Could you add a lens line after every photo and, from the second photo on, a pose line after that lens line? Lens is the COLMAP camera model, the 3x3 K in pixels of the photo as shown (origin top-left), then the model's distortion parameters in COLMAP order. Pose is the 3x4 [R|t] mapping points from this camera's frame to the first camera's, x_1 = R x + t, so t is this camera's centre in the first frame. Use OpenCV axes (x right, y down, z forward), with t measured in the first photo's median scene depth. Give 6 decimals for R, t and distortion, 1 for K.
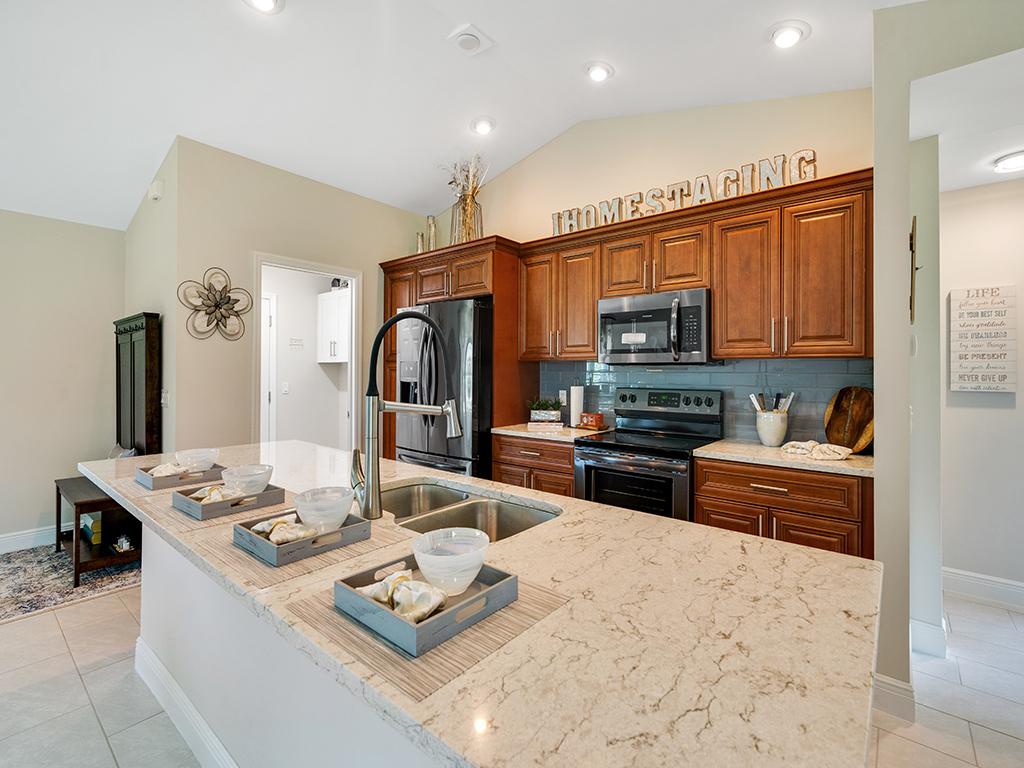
lens RADIAL K [[466.2, 0, 511.0], [0, 466.2, 366.9], [0, 0, 1]] dist [-0.005705, 0.003002]
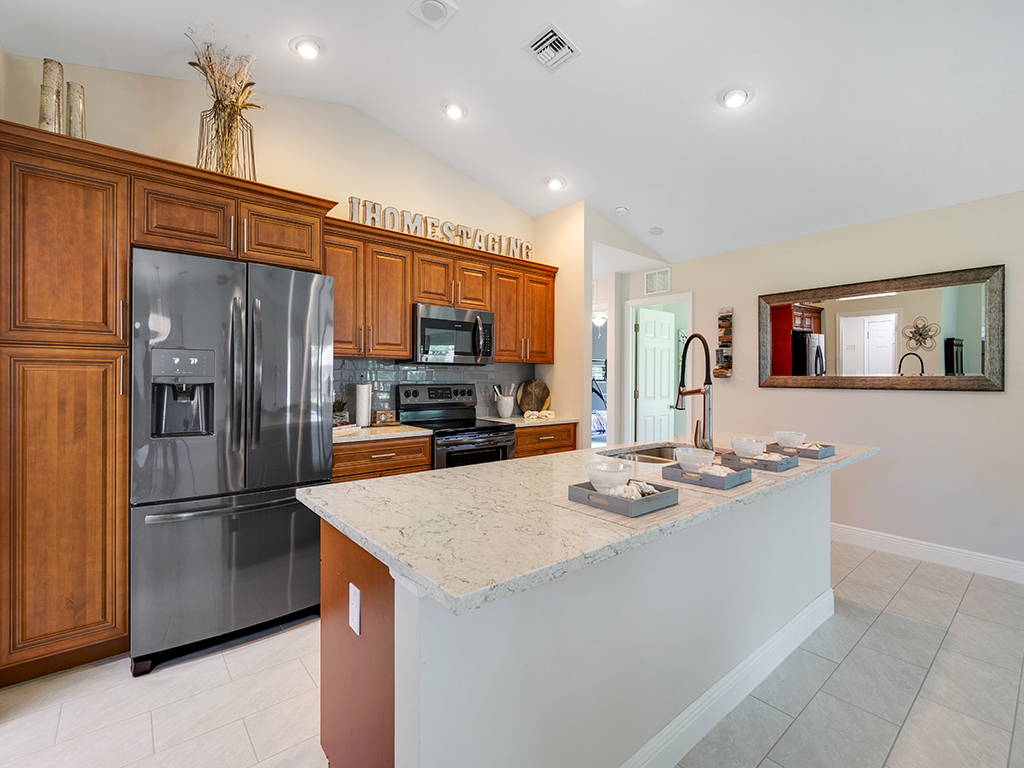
lens RADIAL K [[466.2, 0, 509.9], [0, 466.2, 382.2], [0, 0, 1]] dist [-0.005705, 0.003002]
pose [[0.181002, -0.012801, 0.983400, -0.838351], [-0.012746, 0.999801, 0.015360, 0.019606], [-0.983400, -0.015315, 0.180802, 0.581799]]
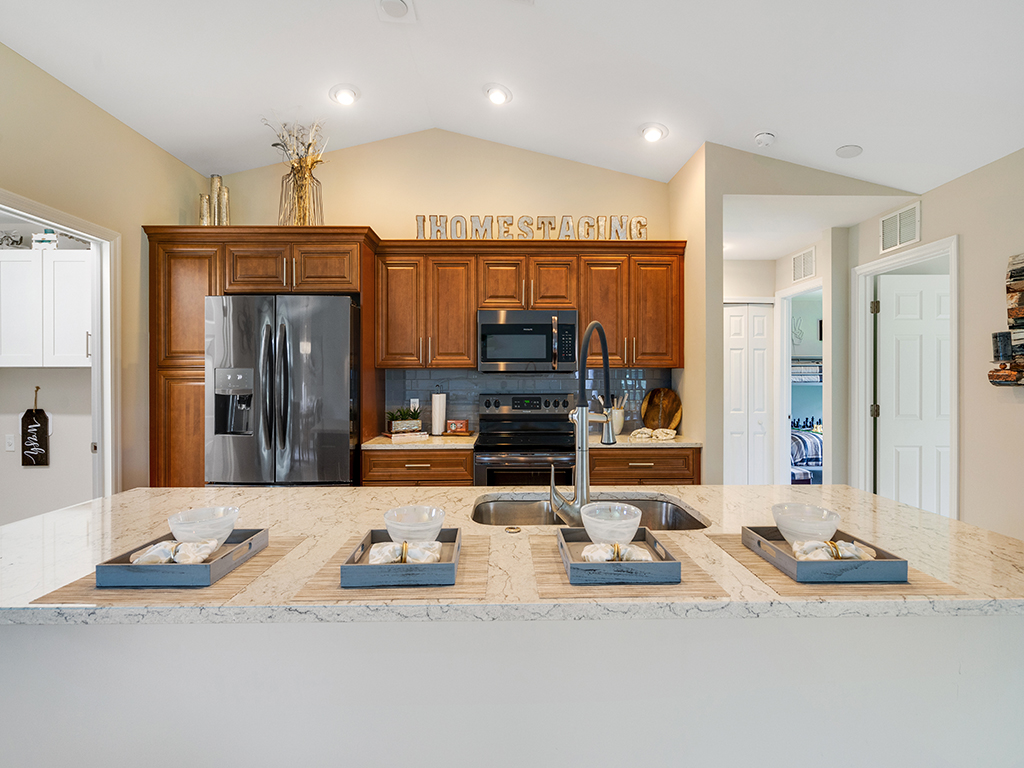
lens RADIAL K [[466.2, 0, 509.6], [0, 466.2, 383.3], [0, 0, 1]] dist [-0.005705, 0.003002]
pose [[0.761403, -0.010801, 0.648189, -0.432168], [0.000638, 0.999873, 0.015912, 0.002831], [-0.648279, -0.011702, 0.761313, 0.156647]]
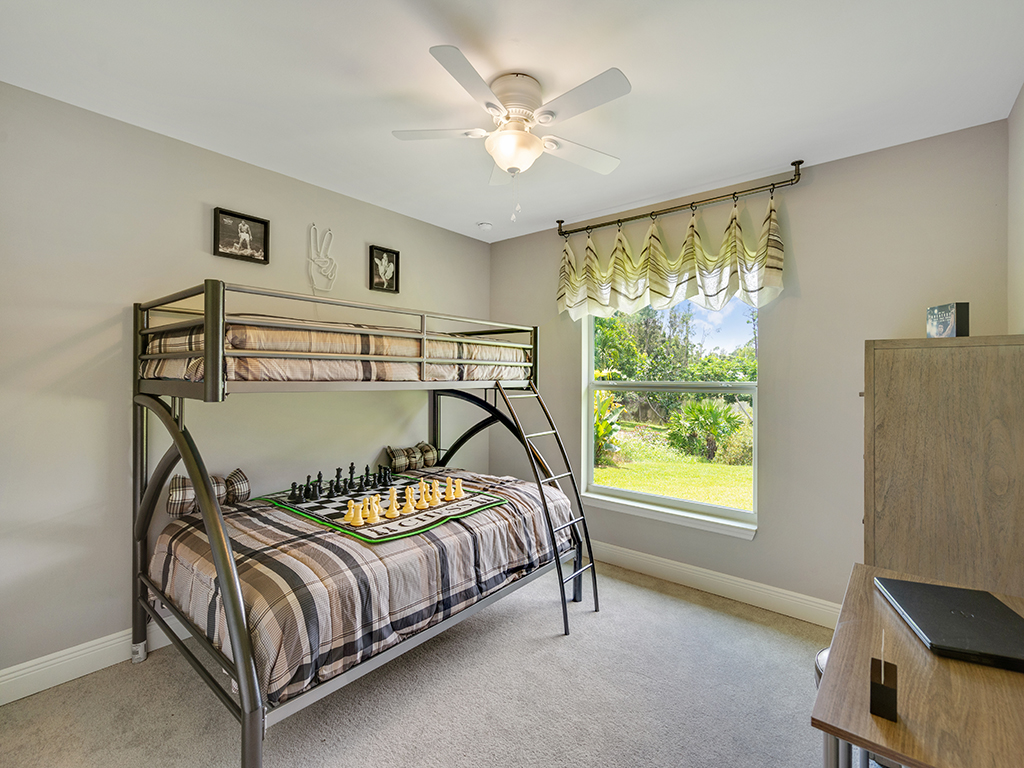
lens RADIAL K [[466.2, 0, 511.9], [0, 466.2, 376.8], [0, 0, 1]] dist [-0.005705, 0.003002]
pose [[-0.003578, -0.000556, 0.999993, 1.077006], [-0.017505, 0.999847, 0.000494, 0.018702], [-0.999840, -0.017503, -0.003587, 0.566926]]
